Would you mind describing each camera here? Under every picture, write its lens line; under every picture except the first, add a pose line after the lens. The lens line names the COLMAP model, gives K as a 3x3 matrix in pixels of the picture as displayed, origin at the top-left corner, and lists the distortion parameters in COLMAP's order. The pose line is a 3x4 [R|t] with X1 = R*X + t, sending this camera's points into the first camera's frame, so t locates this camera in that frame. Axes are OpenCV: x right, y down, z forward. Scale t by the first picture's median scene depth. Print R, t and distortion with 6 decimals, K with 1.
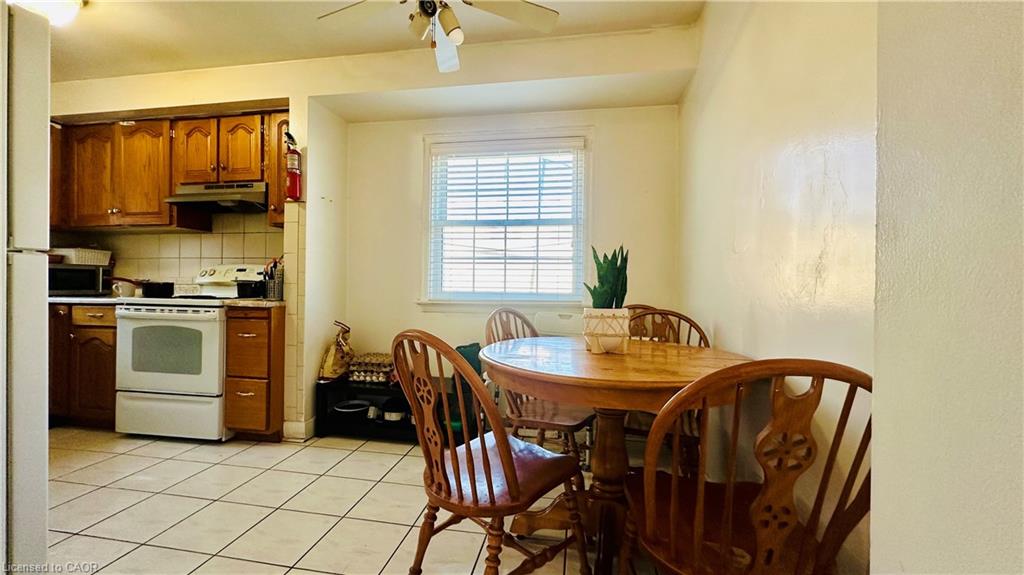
lens RADIAL K [[405.9, 0, 504.3], [0, 405.9, 289.2], [0, 0, 1]] dist [-0.000249, 0.000450]
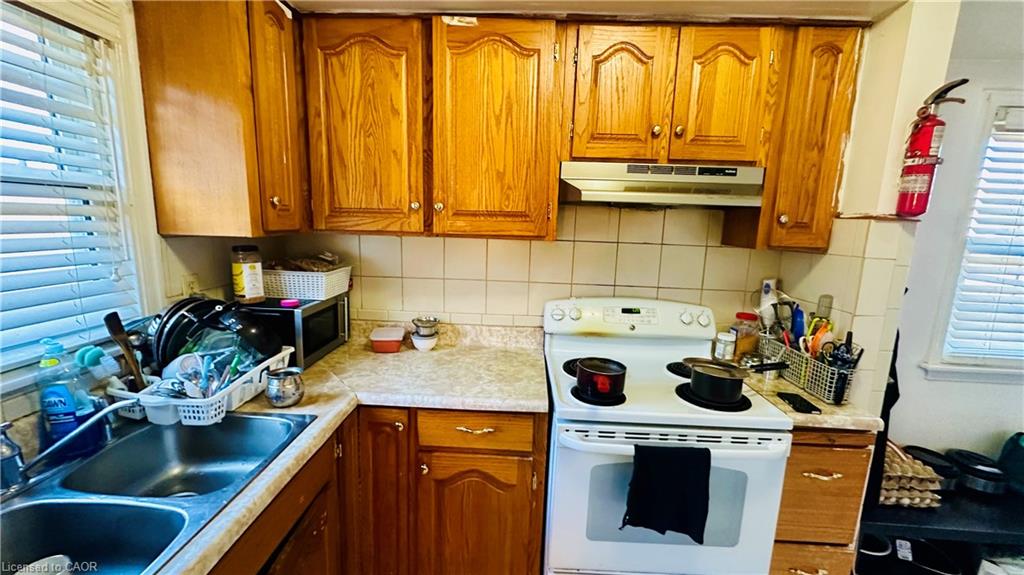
lens RADIAL K [[405.9, 0, 508.0], [0, 405.9, 284.0], [0, 0, 1]] dist [-0.000249, 0.000450]
pose [[0.989824, -0.000115, 0.142300, -0.994736], [-0.021343, 0.988568, 0.149258, -0.184303], [-0.140690, -0.150776, 0.978505, 0.504241]]
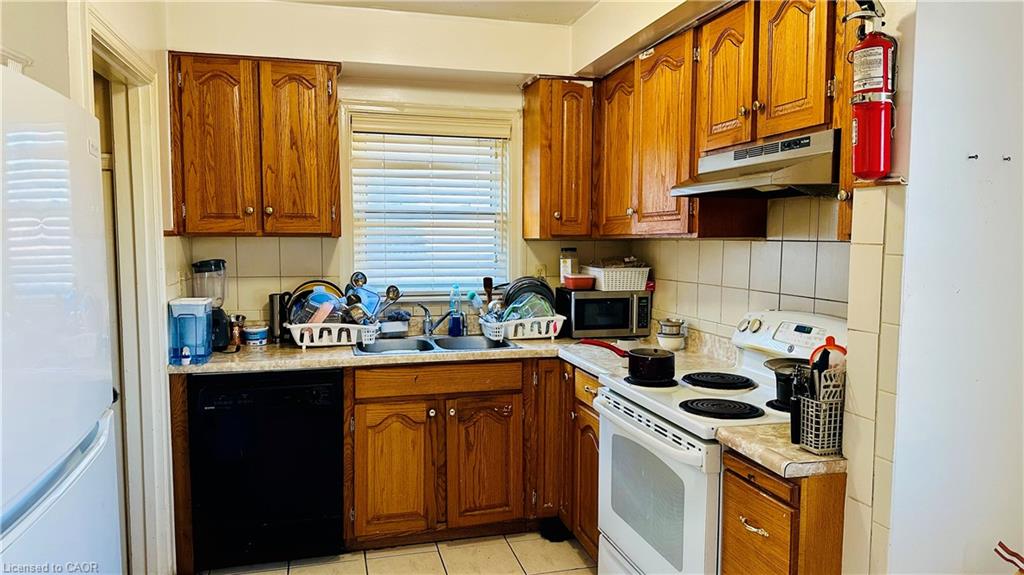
lens RADIAL K [[716.4, 0, 504.9], [0, 716.4, 292.7], [0, 0, 1]] dist [0.010608, -0.002757]
pose [[0.408658, 0.061779, -0.910594, -0.077900], [-0.003146, 0.997796, 0.066284, -0.150058], [0.912682, -0.024222, 0.407951, 0.422980]]
